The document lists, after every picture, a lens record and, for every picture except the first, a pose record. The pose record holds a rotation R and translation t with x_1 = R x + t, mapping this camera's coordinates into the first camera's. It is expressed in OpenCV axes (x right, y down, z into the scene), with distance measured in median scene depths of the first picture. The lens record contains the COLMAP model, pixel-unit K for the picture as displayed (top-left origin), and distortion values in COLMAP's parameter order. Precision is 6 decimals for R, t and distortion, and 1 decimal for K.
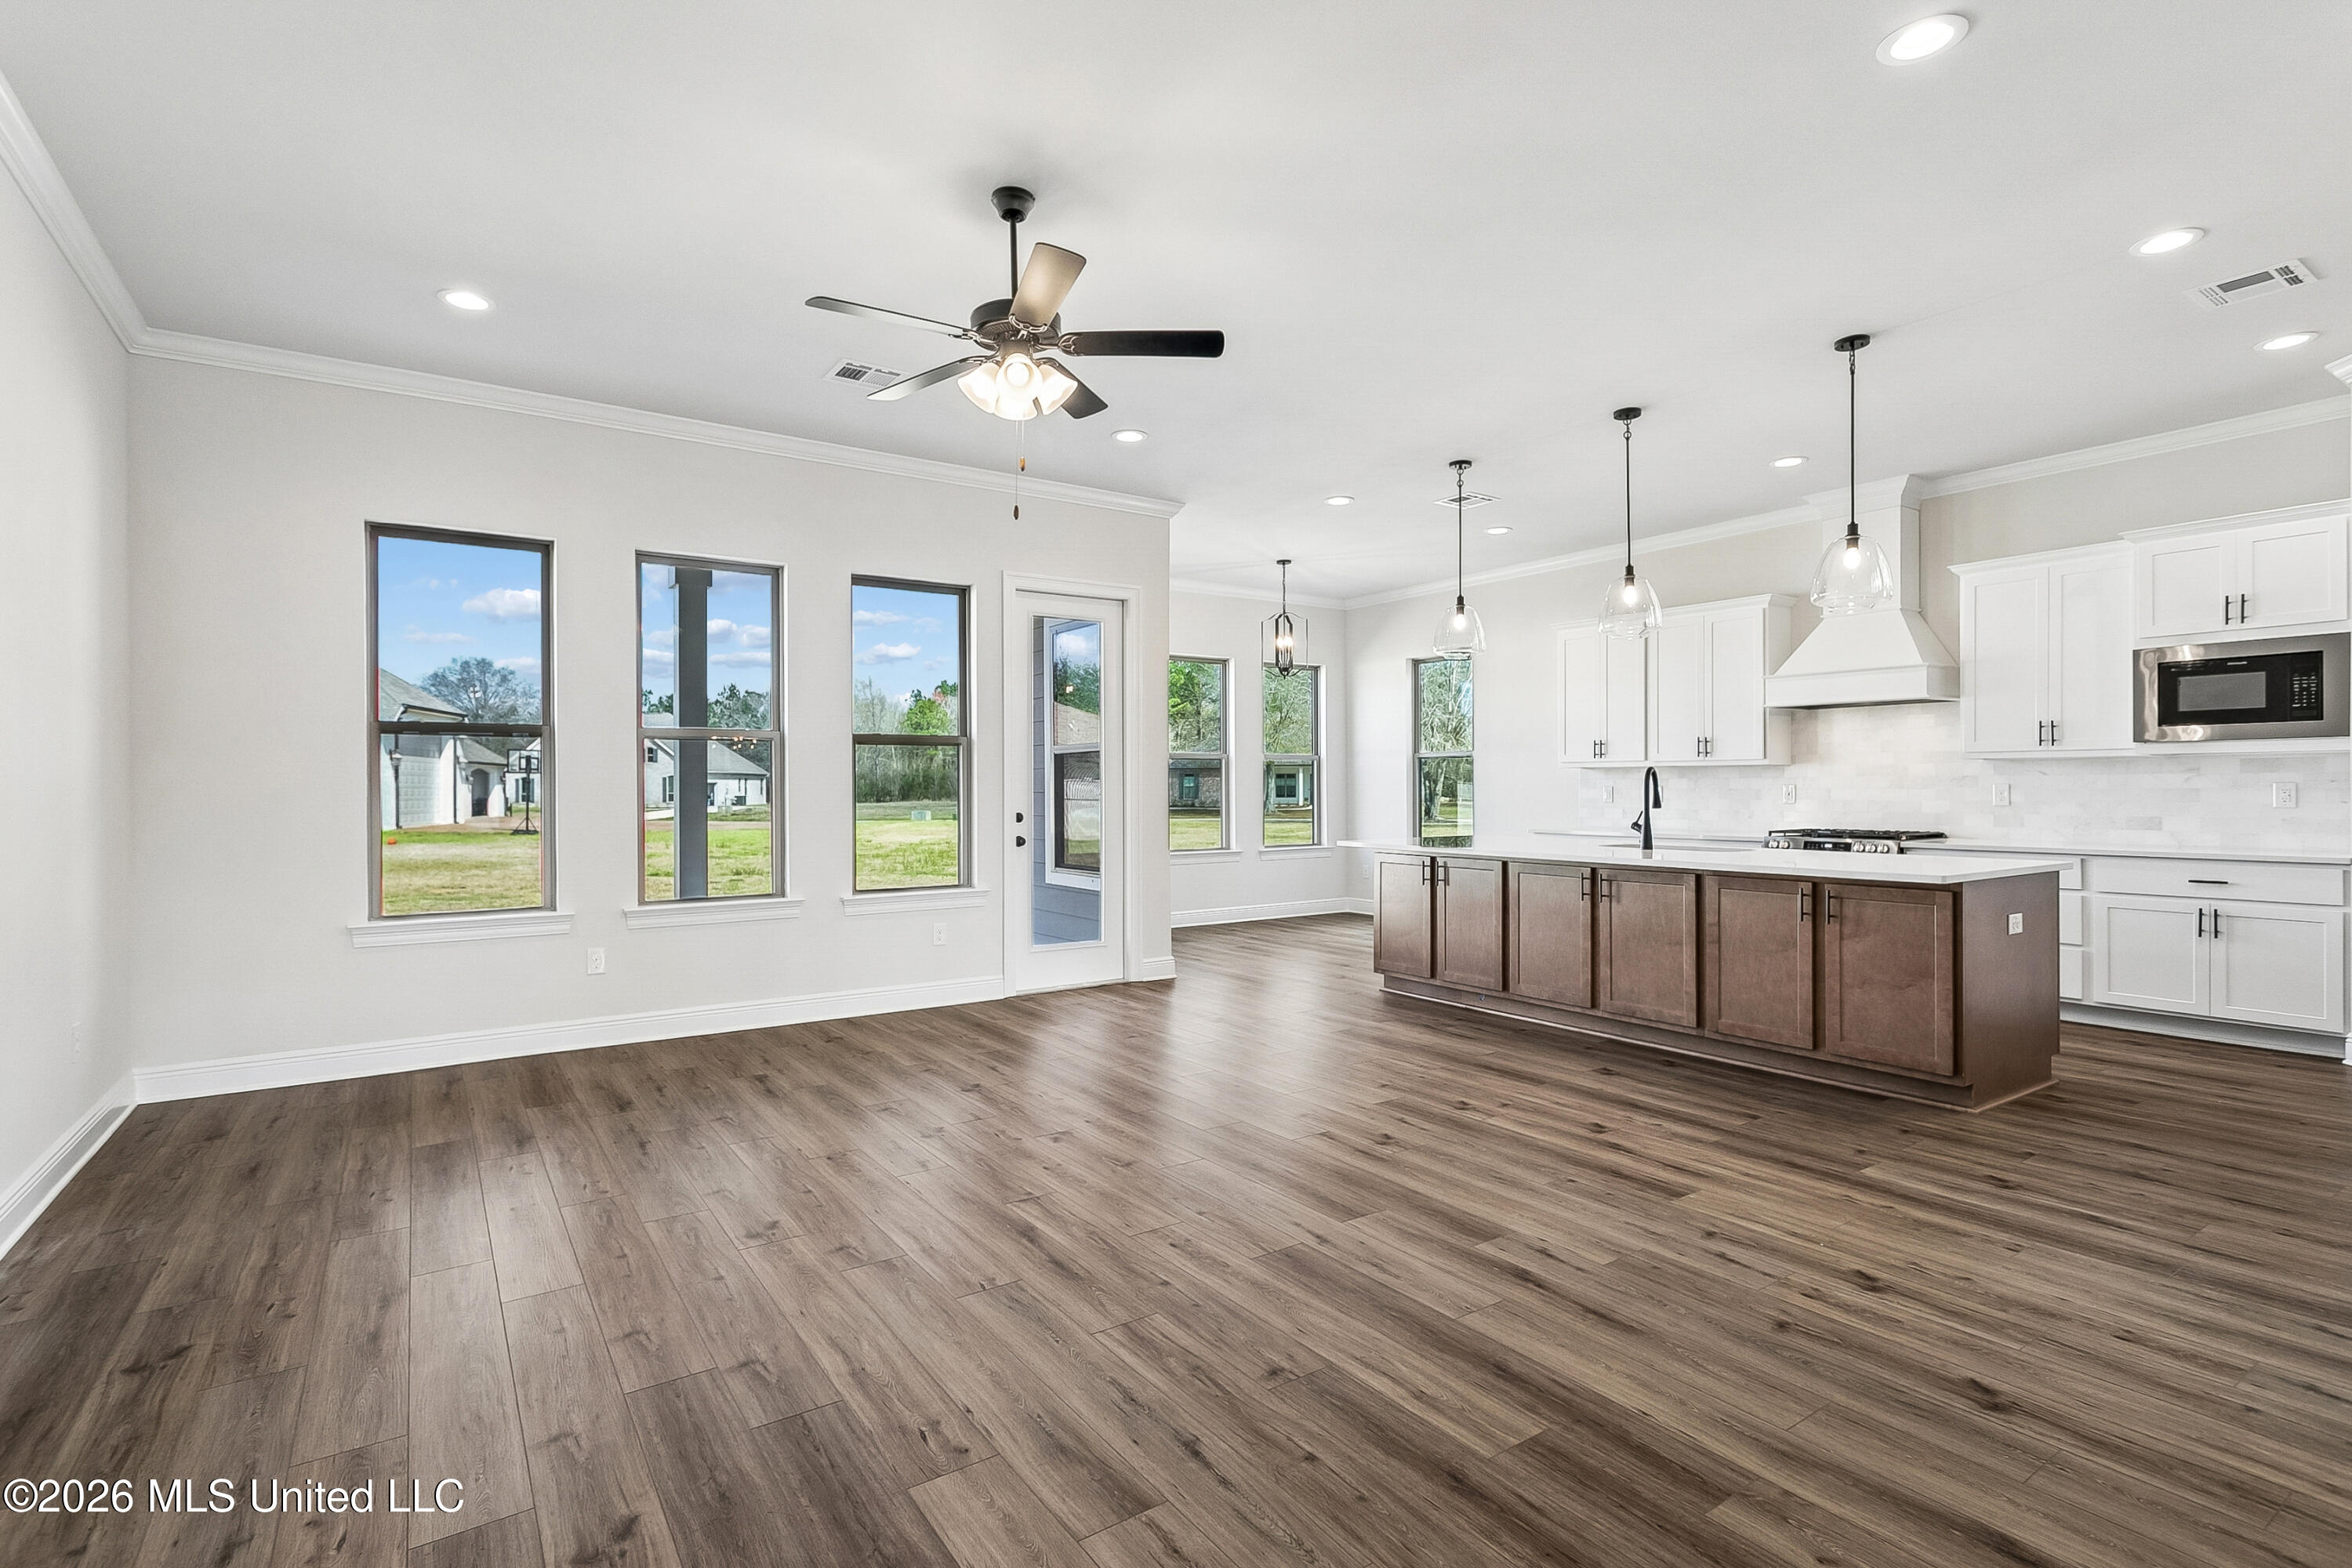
lens RADIAL K [[1113.5, 0, 1168.0], [0, 1113.5, 790.4], [0, 0, 1]] dist [-0.002208, -0.000239]
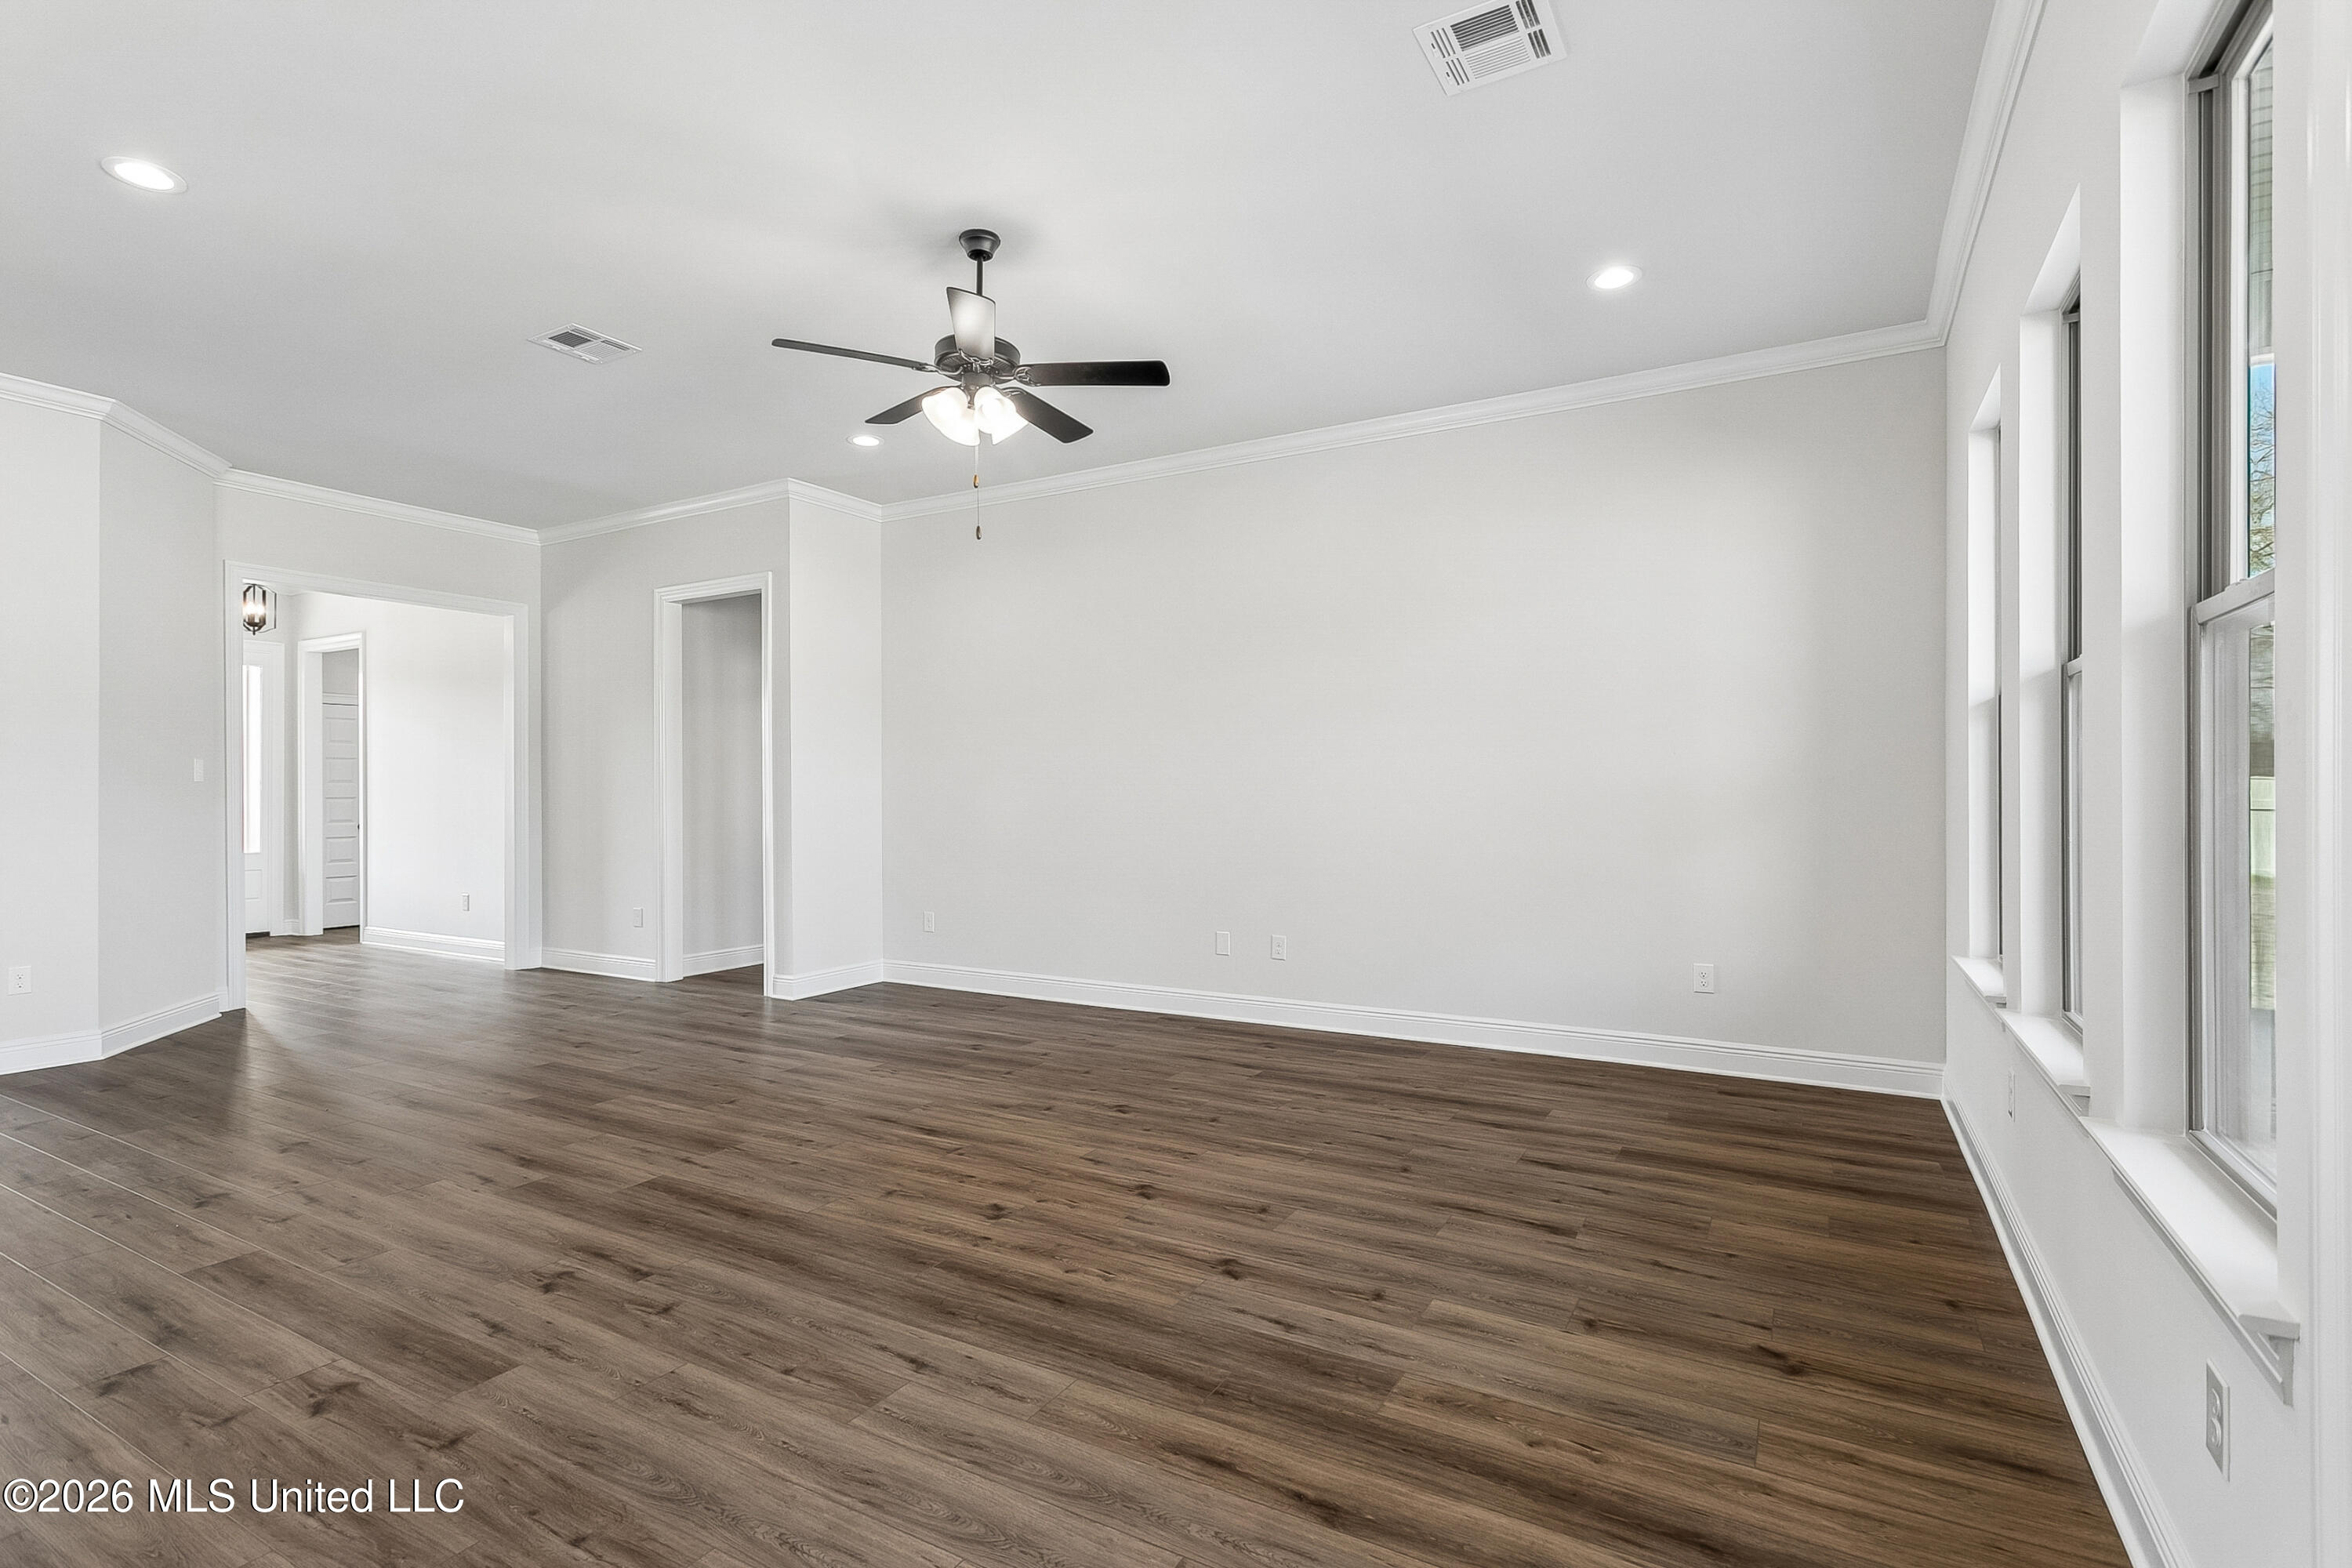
lens RADIAL K [[1113.5, 0, 1168.0], [0, 1113.5, 790.4], [0, 0, 1]] dist [-0.002208, -0.000239]
pose [[-0.900410, 0.007339, -0.434980, 0.109077], [0.006681, 0.999973, 0.003041, -0.003043], [0.434991, -0.000168, -0.900435, 1.337603]]
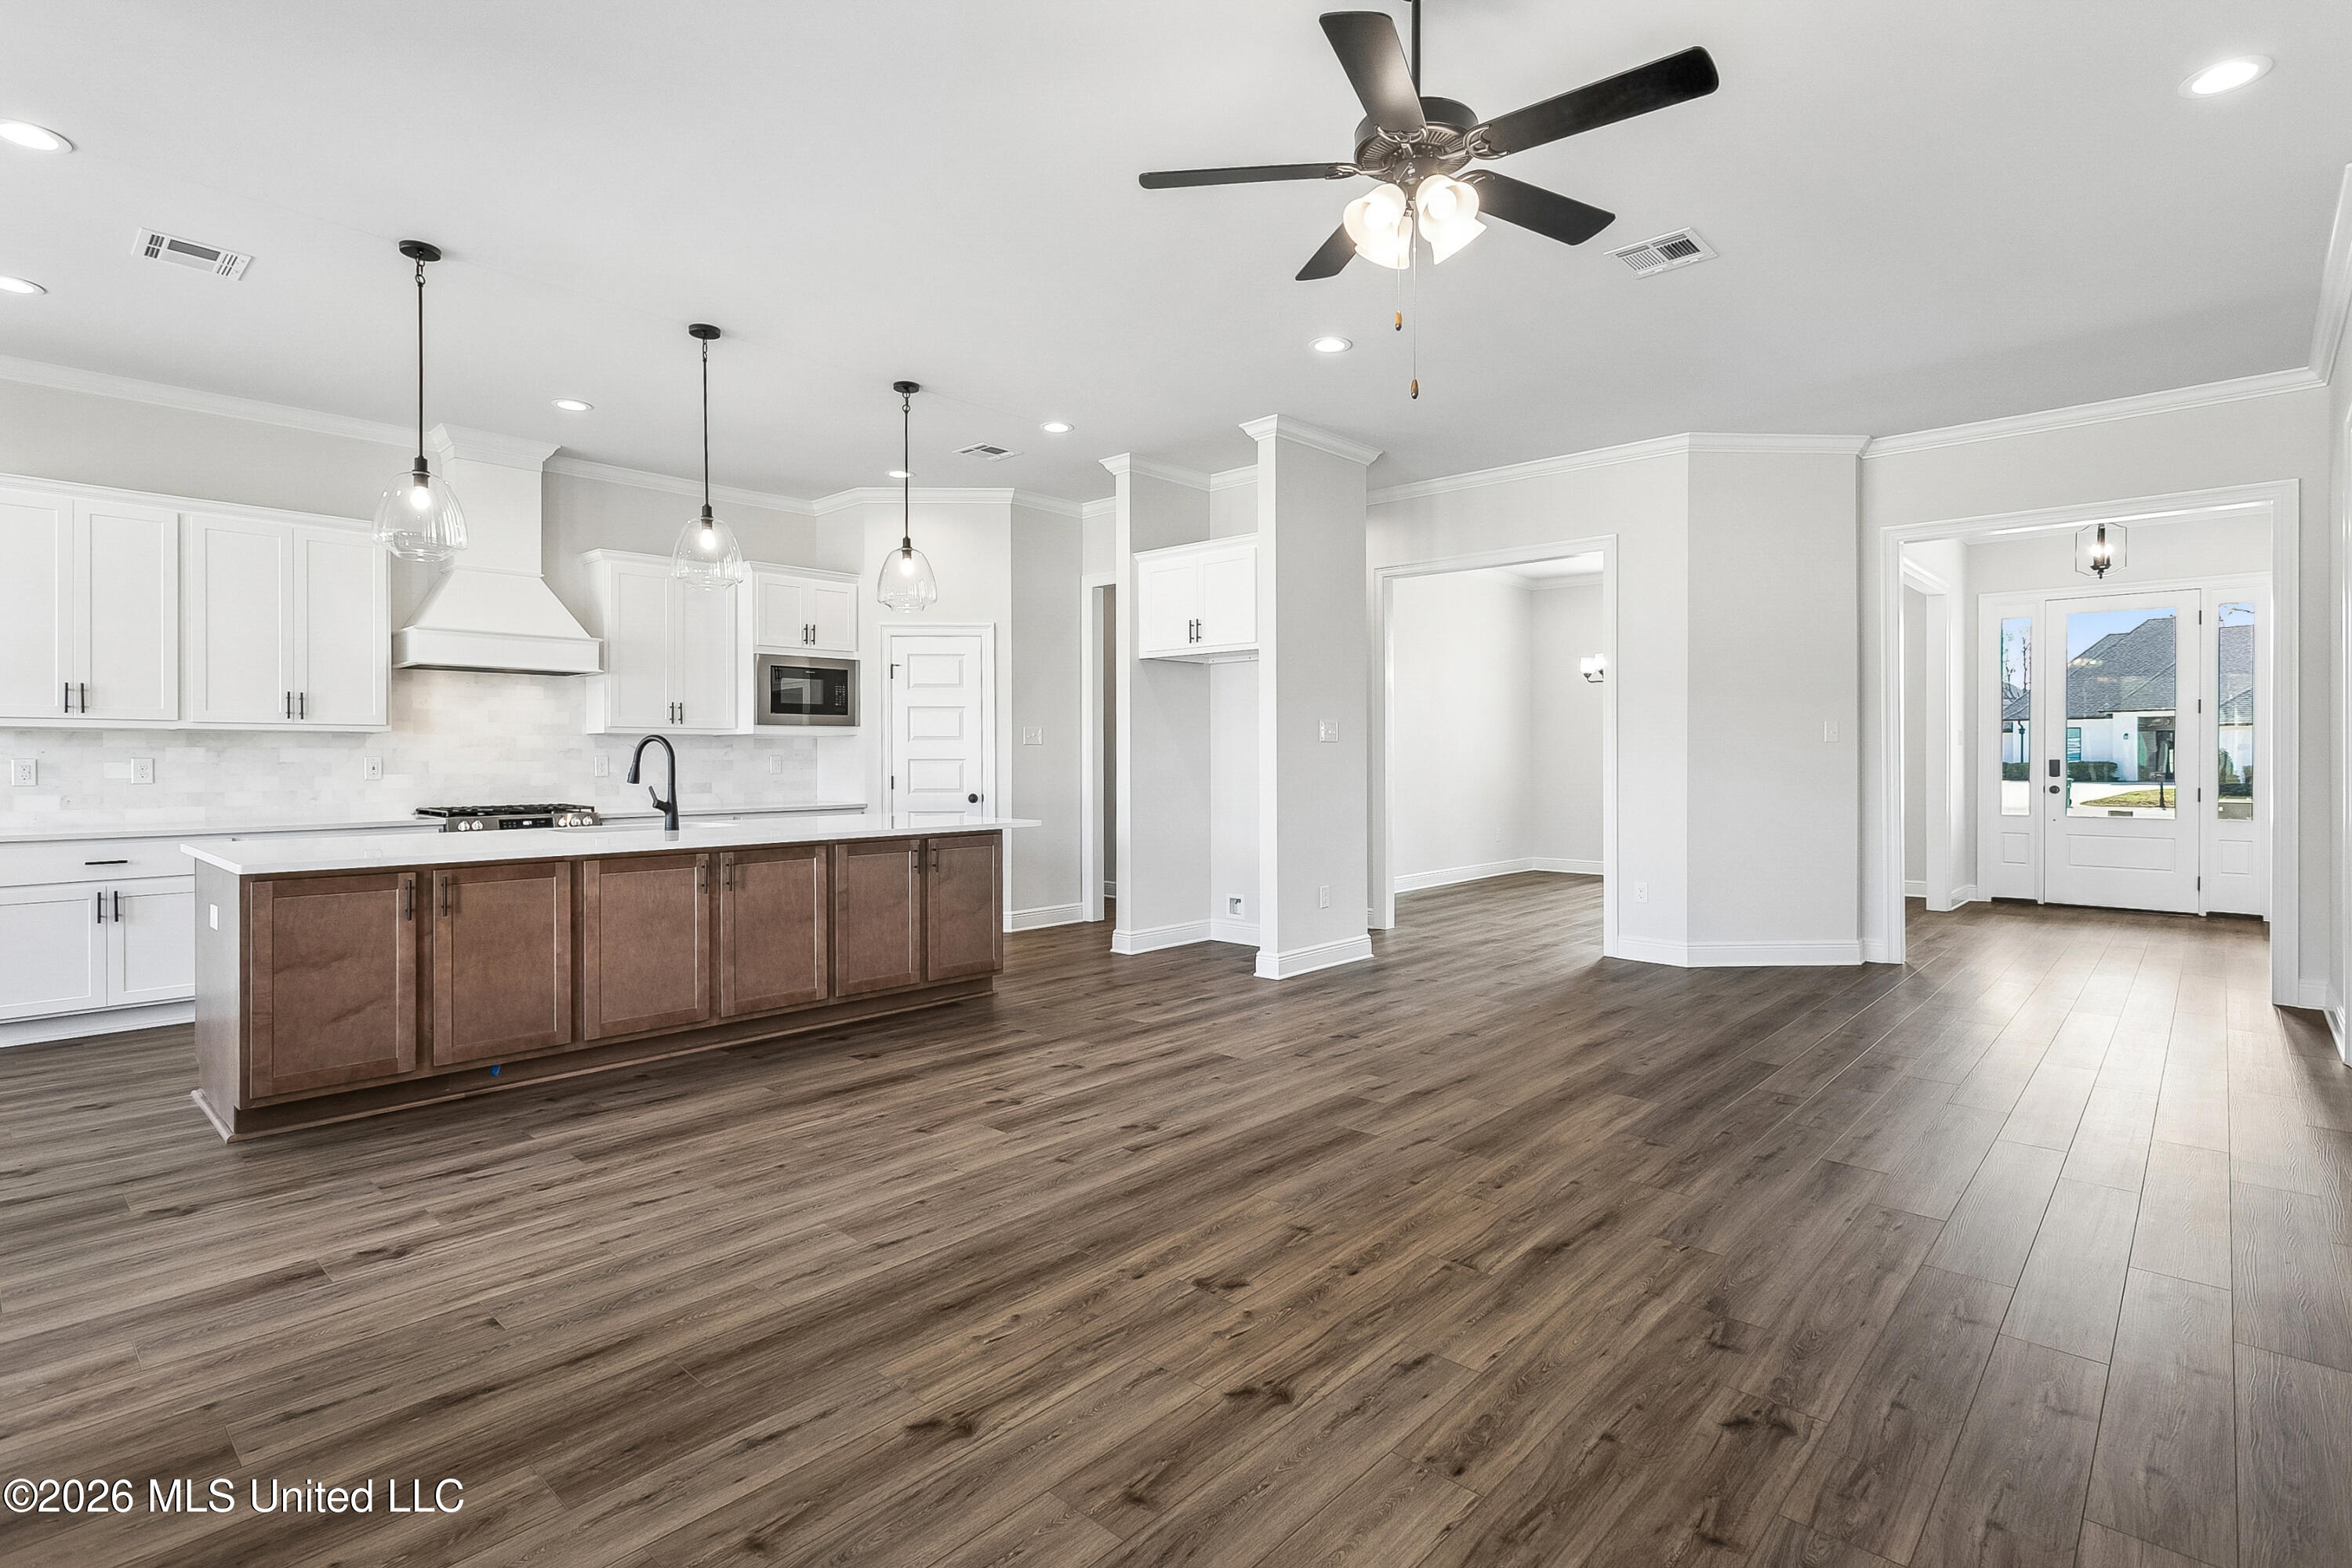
lens RADIAL K [[1132.0, 0, 1167.7], [0, 1132.0, 754.1], [0, 0, 1]] dist [0.003138, 0.000693]
pose [[-0.226130, 0.005304, 0.974083, -0.552666], [0.005579, 0.999976, -0.004150, -0.000334], [-0.974081, 0.004496, -0.226154, 0.876415]]
